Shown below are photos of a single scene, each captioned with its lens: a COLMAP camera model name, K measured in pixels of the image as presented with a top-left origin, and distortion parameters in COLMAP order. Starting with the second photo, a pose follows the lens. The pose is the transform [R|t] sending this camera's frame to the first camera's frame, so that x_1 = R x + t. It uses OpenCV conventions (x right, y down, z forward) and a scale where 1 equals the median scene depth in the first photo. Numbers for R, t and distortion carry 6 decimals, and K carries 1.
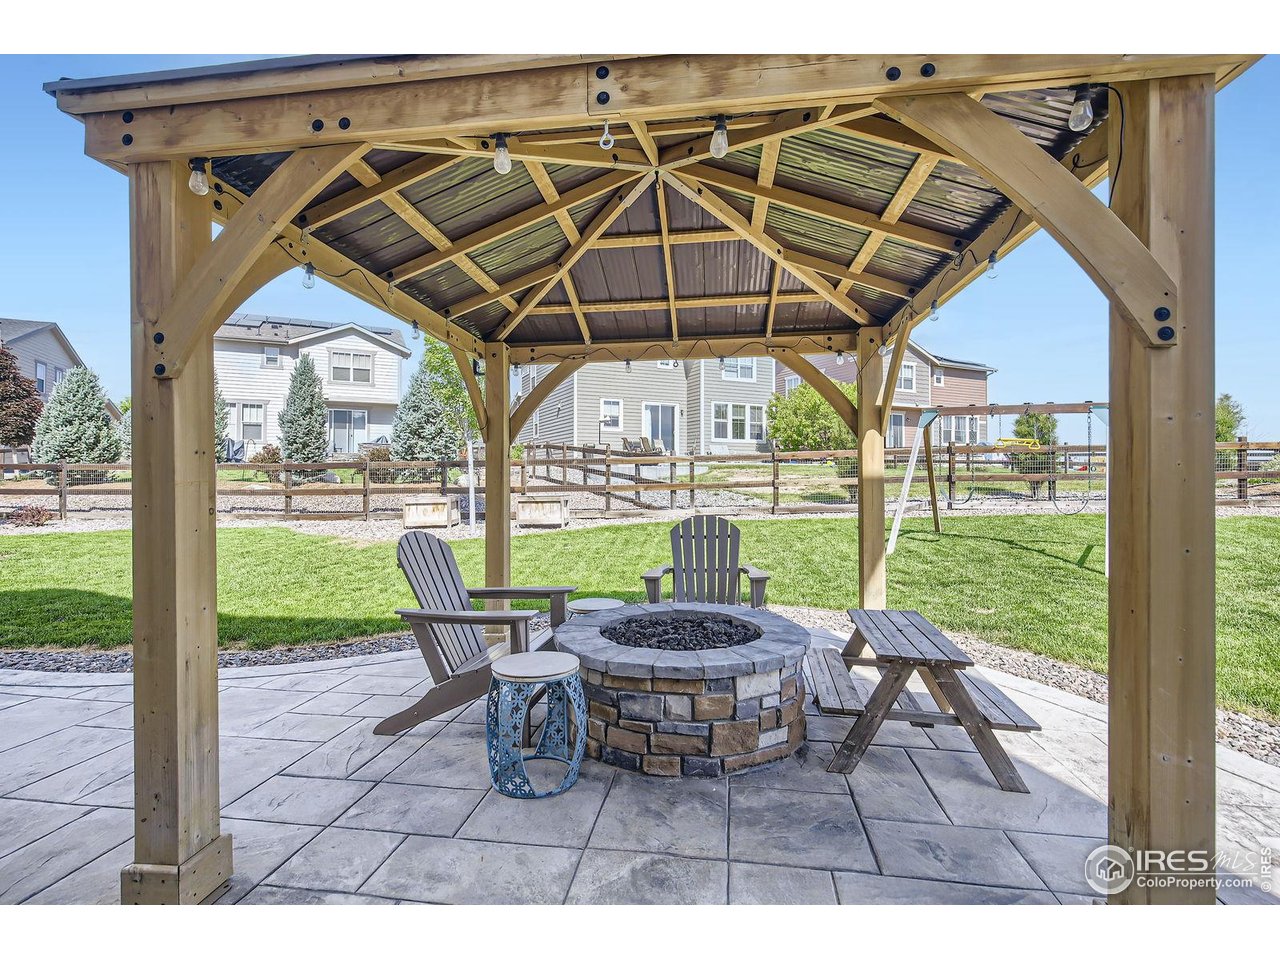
lens RADIAL K [[575.1, 0, 638.2], [0, 575.1, 476.5], [0, 0, 1]] dist [-0.000143, -0.001184]
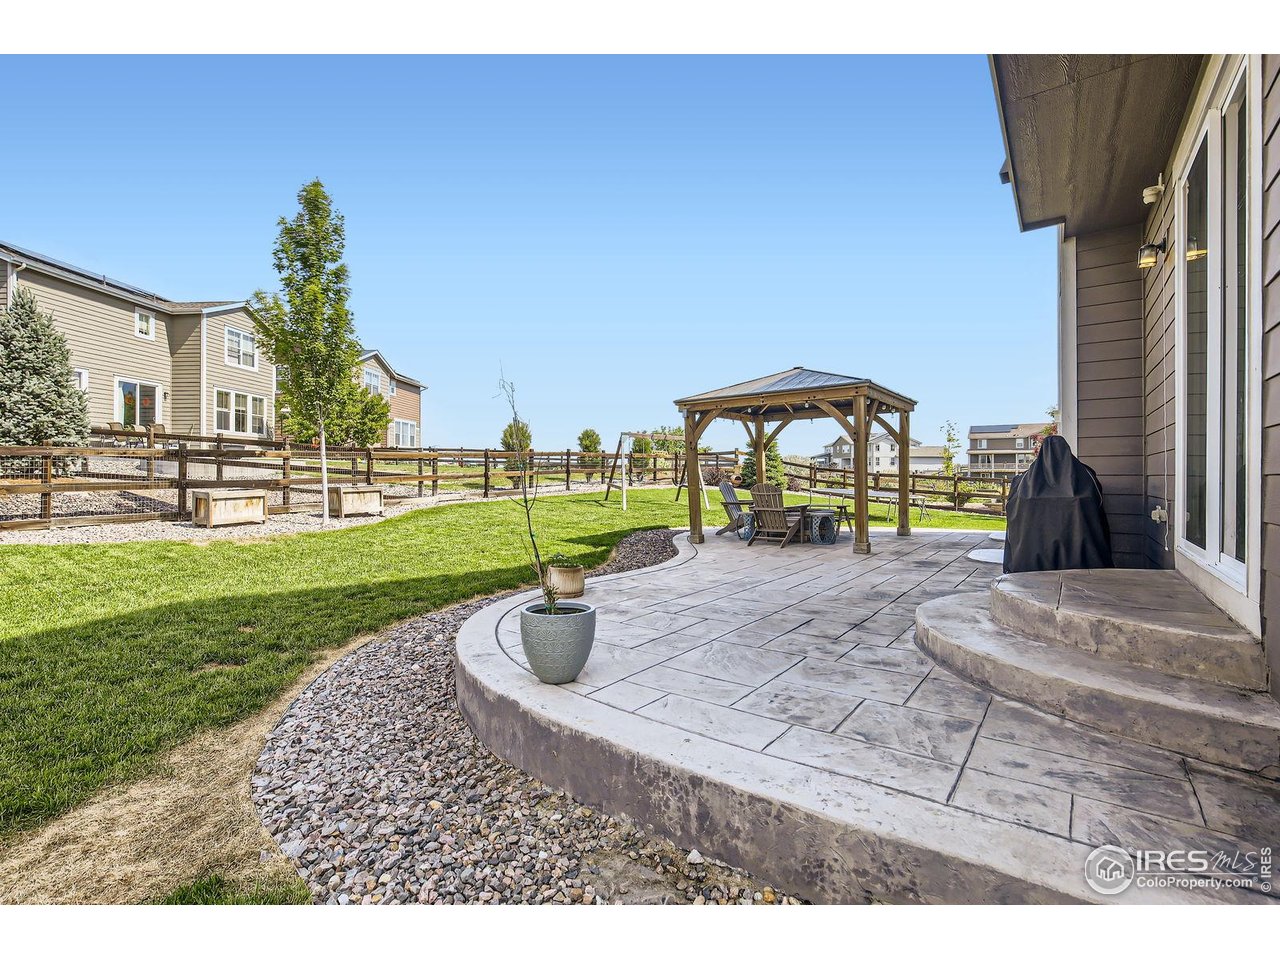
lens RADIAL K [[575.1, 0, 637.4], [0, 575.1, 474.3], [0, 0, 1]] dist [-0.000143, -0.001184]
pose [[0.487158, -0.003492, 0.873307, -0.406492], [0.005946, 0.999982, 0.000681, 0.006314], [-0.873294, 0.004861, 0.487170, 0.012667]]
